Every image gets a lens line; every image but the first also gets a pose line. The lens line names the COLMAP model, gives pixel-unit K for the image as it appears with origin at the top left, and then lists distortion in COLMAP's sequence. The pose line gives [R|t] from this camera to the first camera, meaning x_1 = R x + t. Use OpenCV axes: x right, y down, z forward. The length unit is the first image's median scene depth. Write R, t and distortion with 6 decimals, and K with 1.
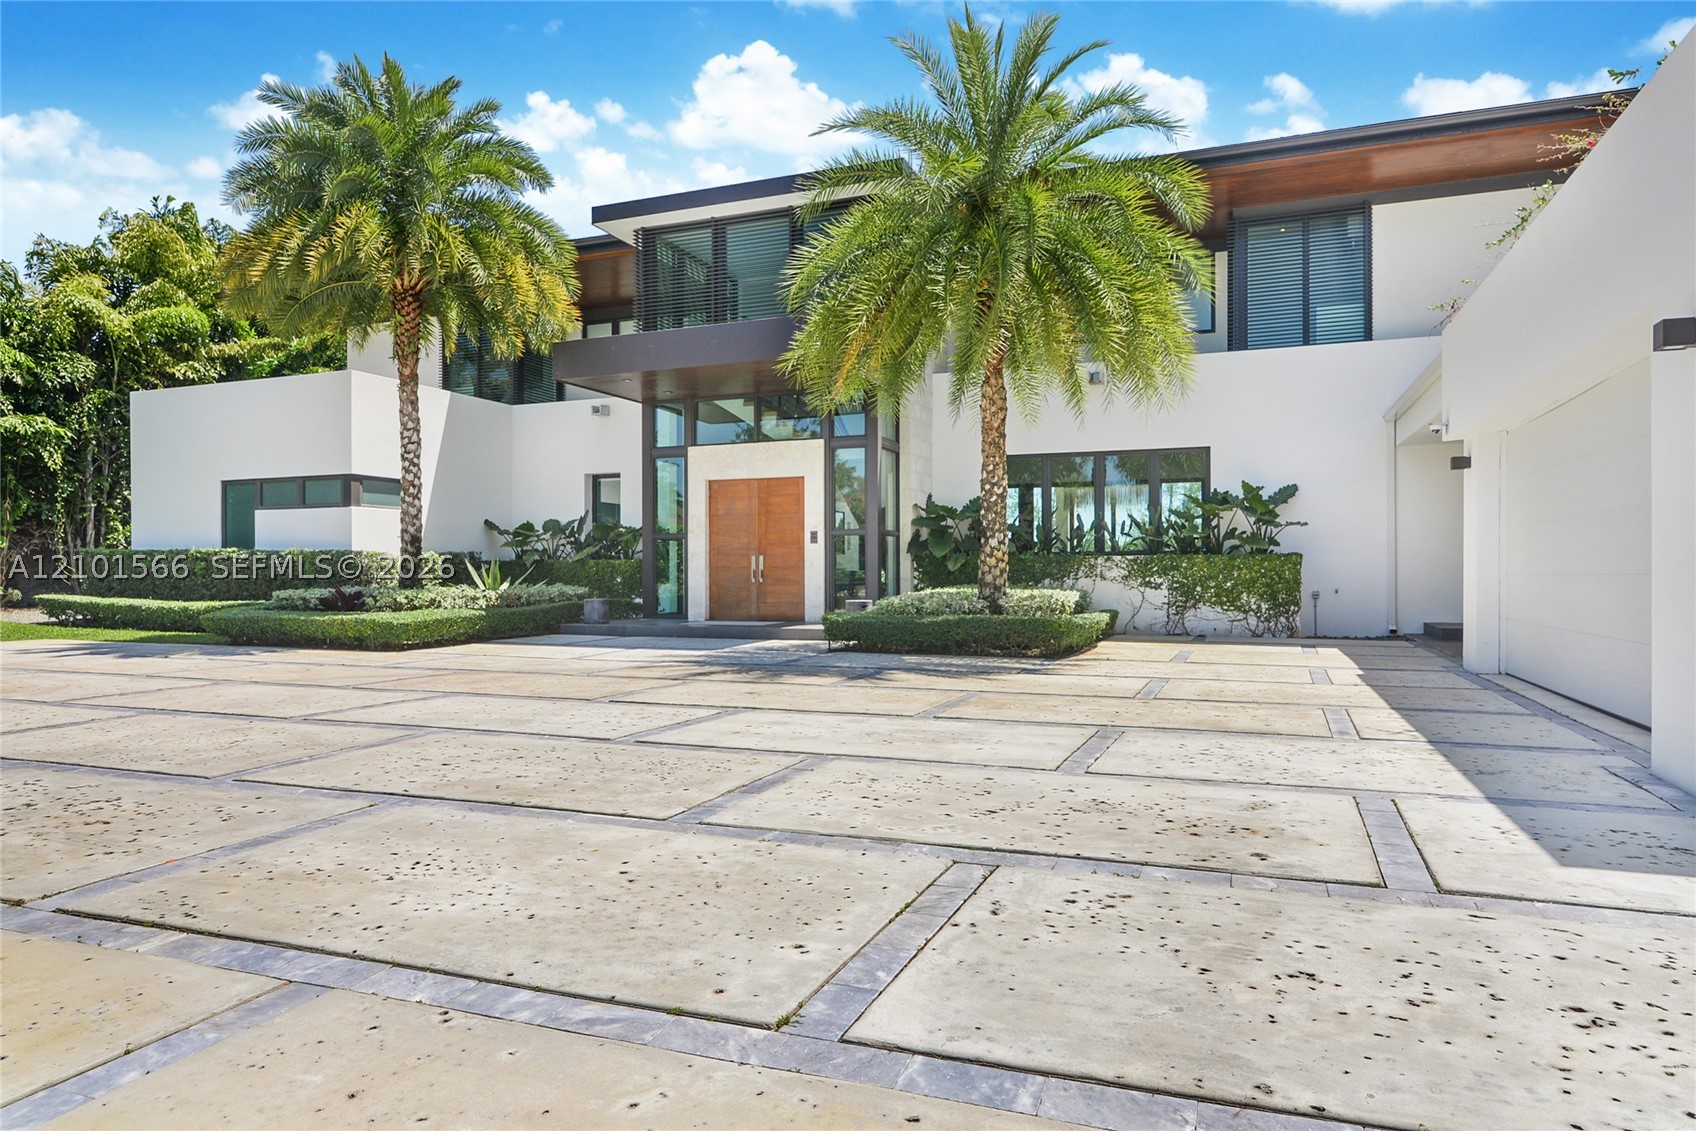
lens RADIAL K [[1016.1, 0, 847.6], [0, 1016.1, 565.4], [0, 0, 1]] dist [-0.006595, -0.000205]
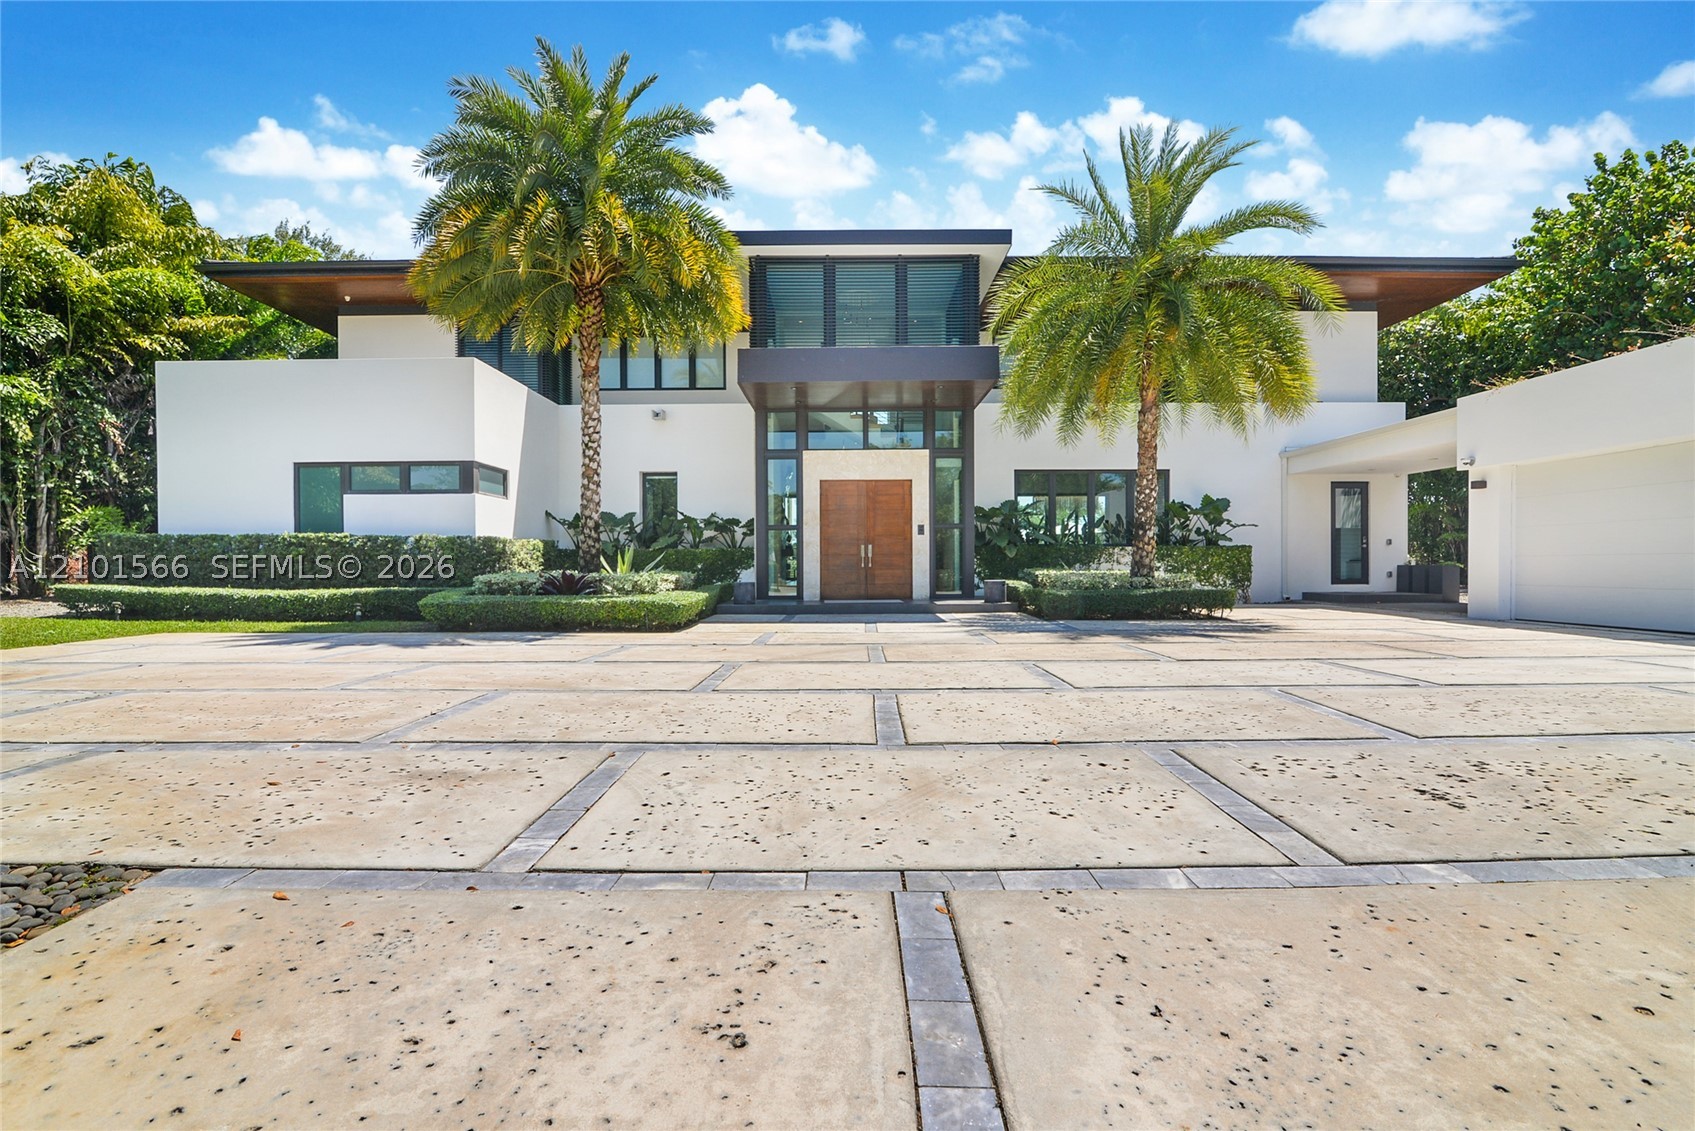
lens RADIAL K [[786.3, 0, 852.4], [0, 786.3, 562.3], [0, 0, 1]] dist [-0.009148, 0.000419]
pose [[0.934223, -0.000585, 0.356689, -0.431819], [-0.000219, 0.999998, 0.002214, 0.009088], [-0.356690, -0.002146, 0.934221, 0.143901]]
